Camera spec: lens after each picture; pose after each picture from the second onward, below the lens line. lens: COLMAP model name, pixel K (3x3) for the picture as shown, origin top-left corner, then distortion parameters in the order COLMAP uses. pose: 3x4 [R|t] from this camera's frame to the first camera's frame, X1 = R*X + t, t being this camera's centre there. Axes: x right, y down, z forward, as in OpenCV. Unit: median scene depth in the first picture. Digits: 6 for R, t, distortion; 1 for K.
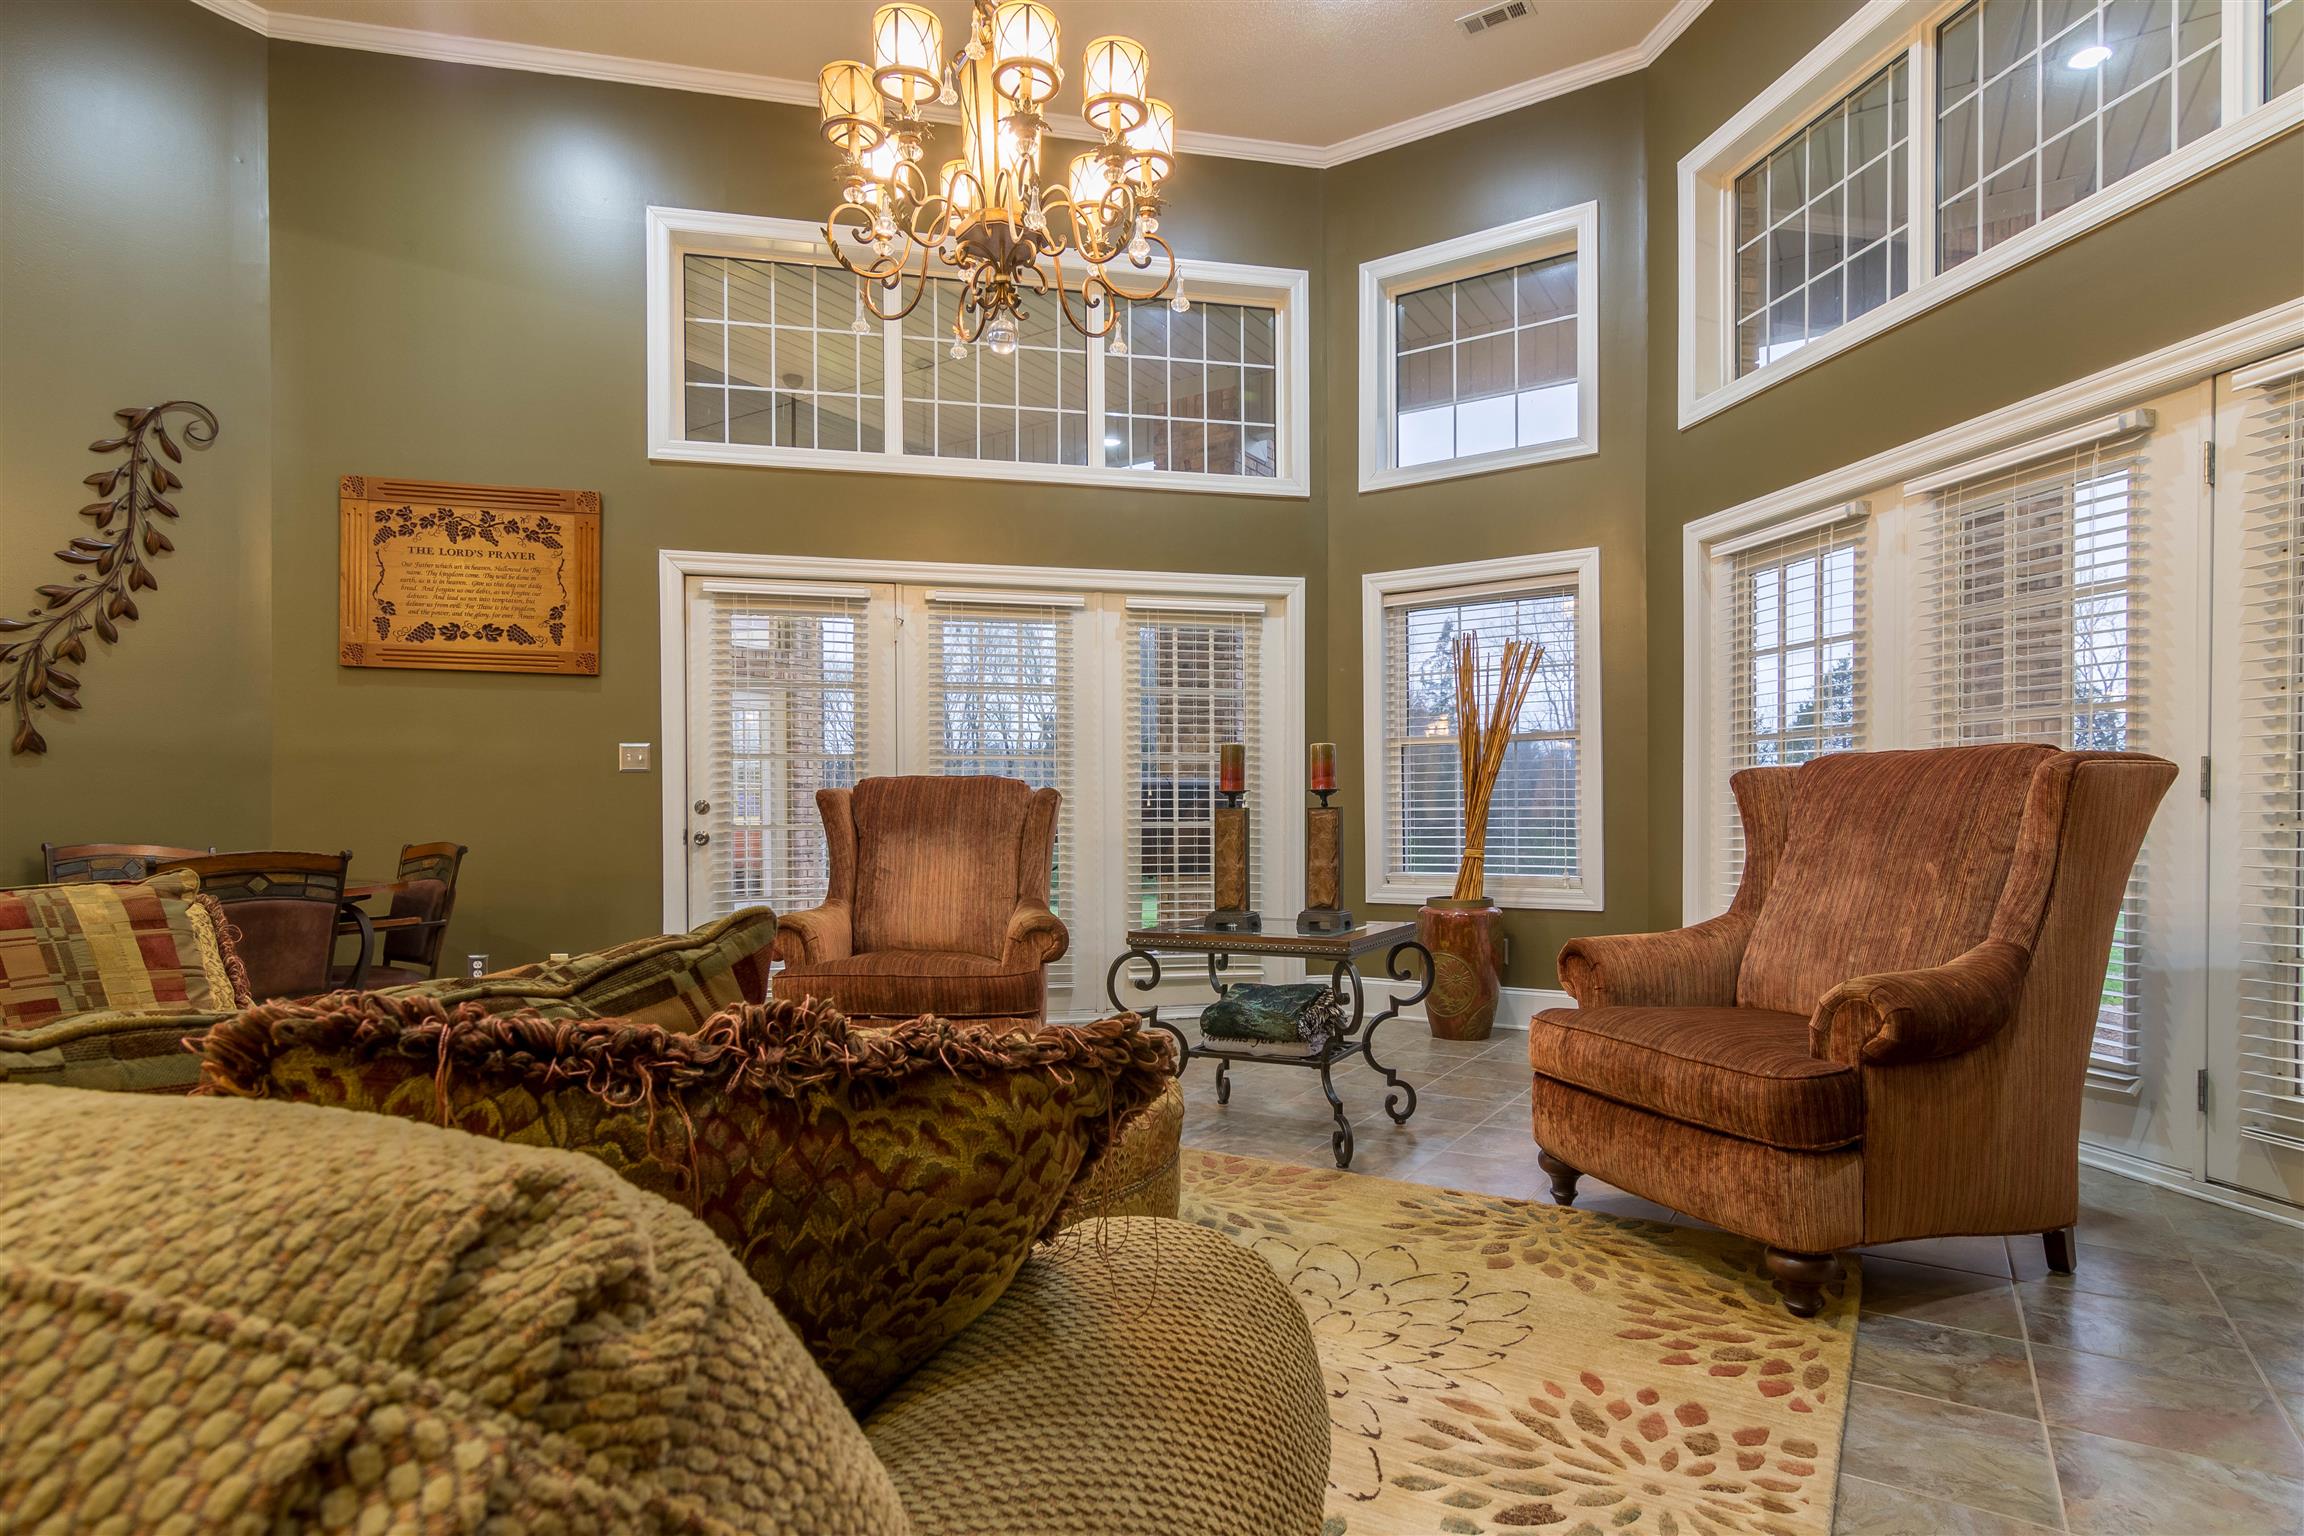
lens RADIAL K [[1250.5, 0, 1159.7], [0, 1250.5, 833.9], [0, 0, 1]] dist [0.005447, 0.001028]
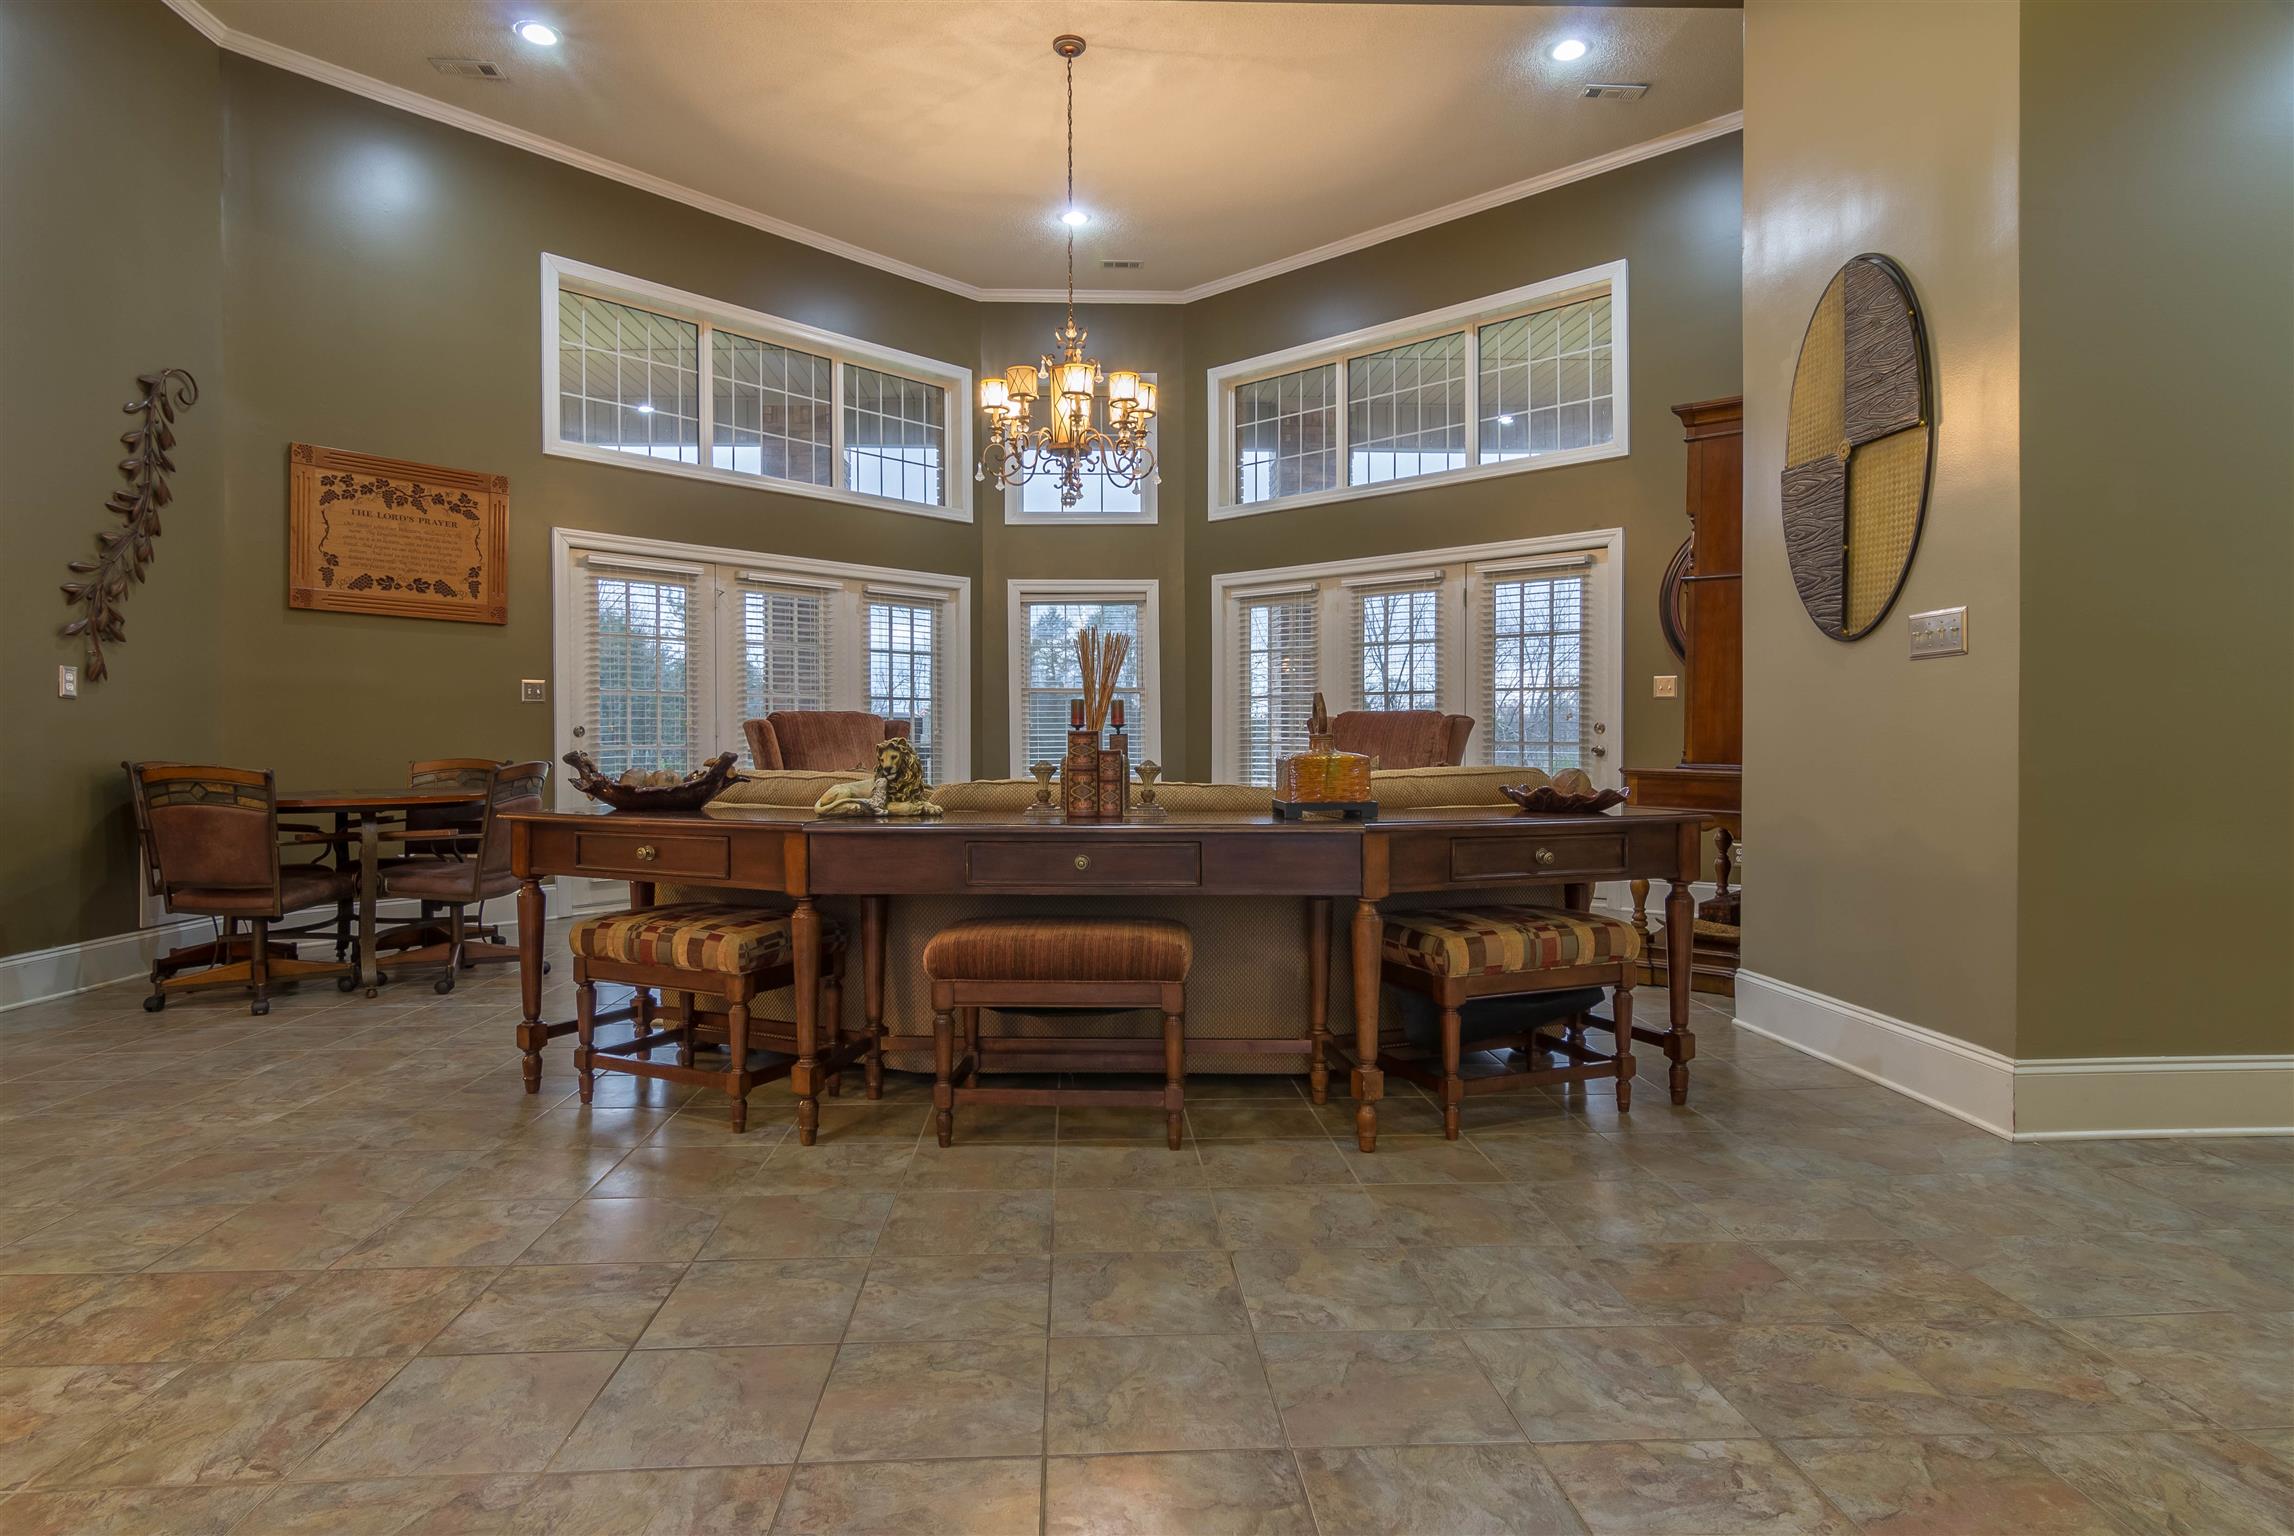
lens RADIAL K [[1245.0, 0, 1145.6], [0, 1245.0, 759.1], [0, 0, 1]] dist [0.005447, 0.001028]
pose [[0.821956, -0.006602, 0.569512, -0.647319], [0.002137, 0.999962, 0.008508, -0.002500], [-0.569546, -0.005777, 0.821939, -0.386343]]
